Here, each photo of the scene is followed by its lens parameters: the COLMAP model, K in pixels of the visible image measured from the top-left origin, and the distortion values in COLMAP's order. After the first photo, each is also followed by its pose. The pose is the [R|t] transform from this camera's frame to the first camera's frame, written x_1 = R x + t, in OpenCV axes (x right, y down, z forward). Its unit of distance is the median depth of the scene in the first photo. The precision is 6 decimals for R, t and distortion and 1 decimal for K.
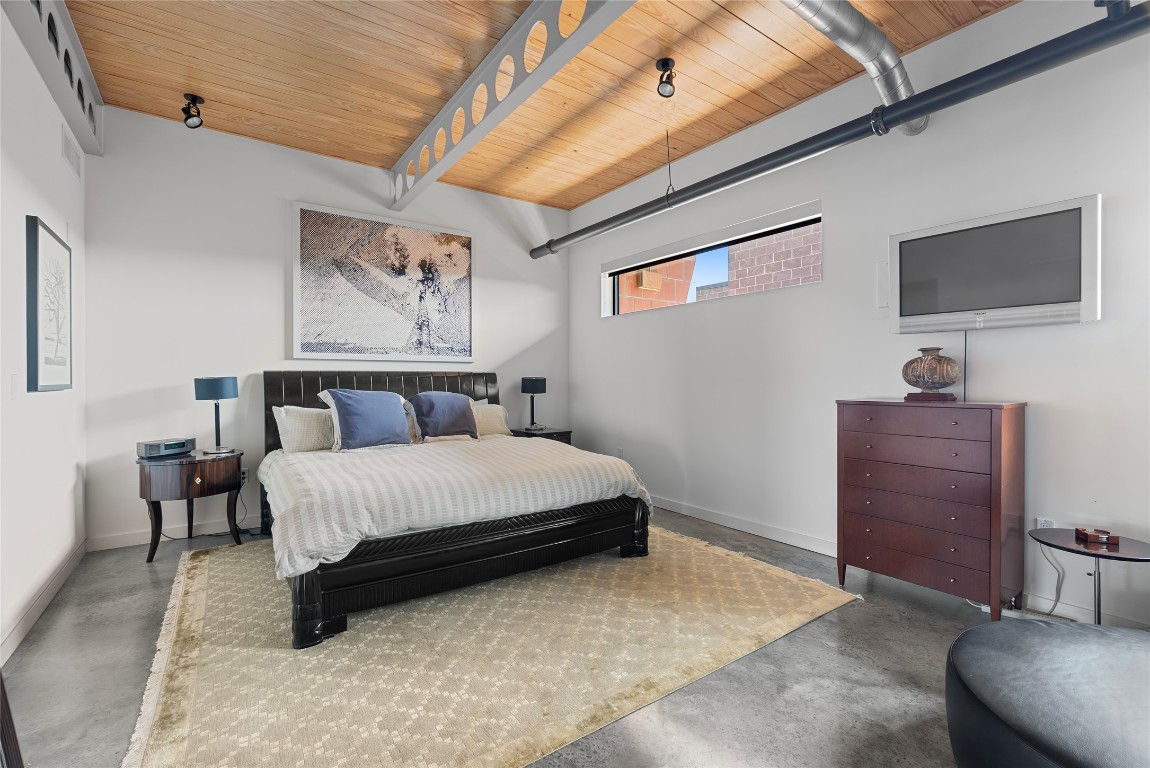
lens RADIAL K [[513.0, 0, 576.8], [0, 513.0, 383.1], [0, 0, 1]] dist [-0.004850, -0.000006]
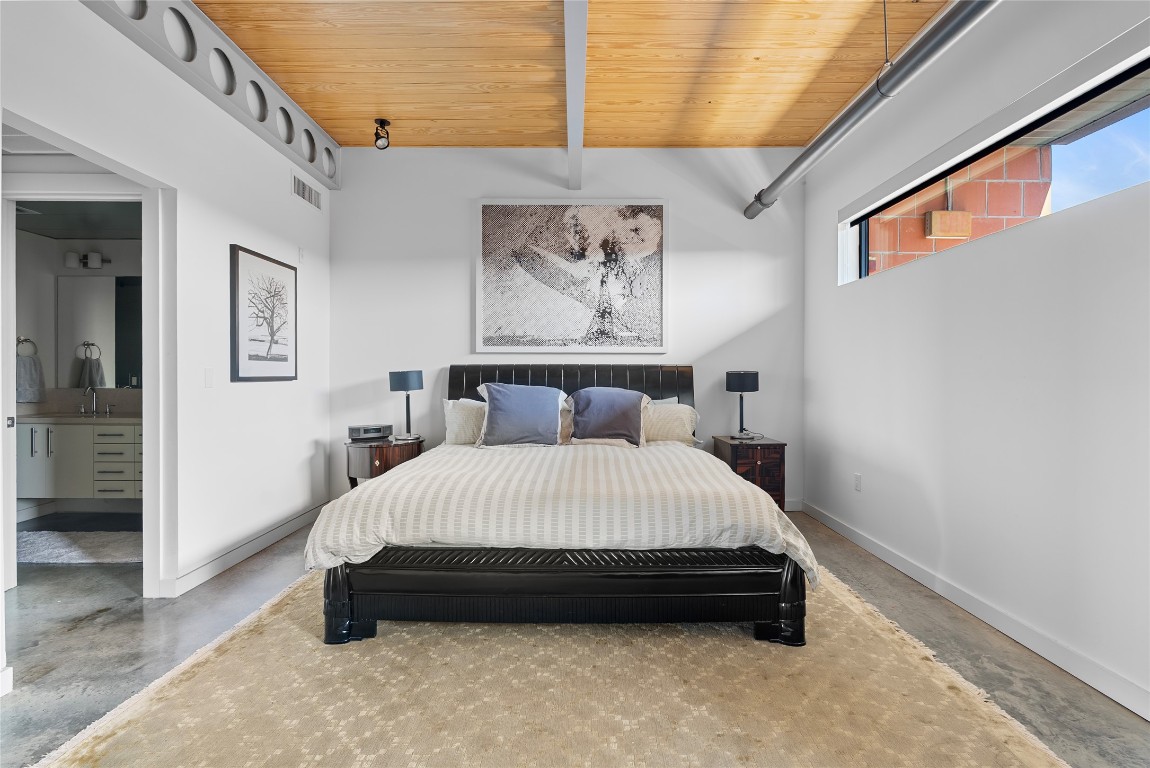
lens RADIAL K [[547.7, 0, 574.8], [0, 547.7, 380.5], [0, 0, 1]] dist [-0.004055, 0.001034]
pose [[0.812046, 0.009195, -0.583522, 0.277910], [-0.006777, 0.999957, 0.006326, -0.000658], [0.583555, -0.001183, 0.812073, 0.251583]]
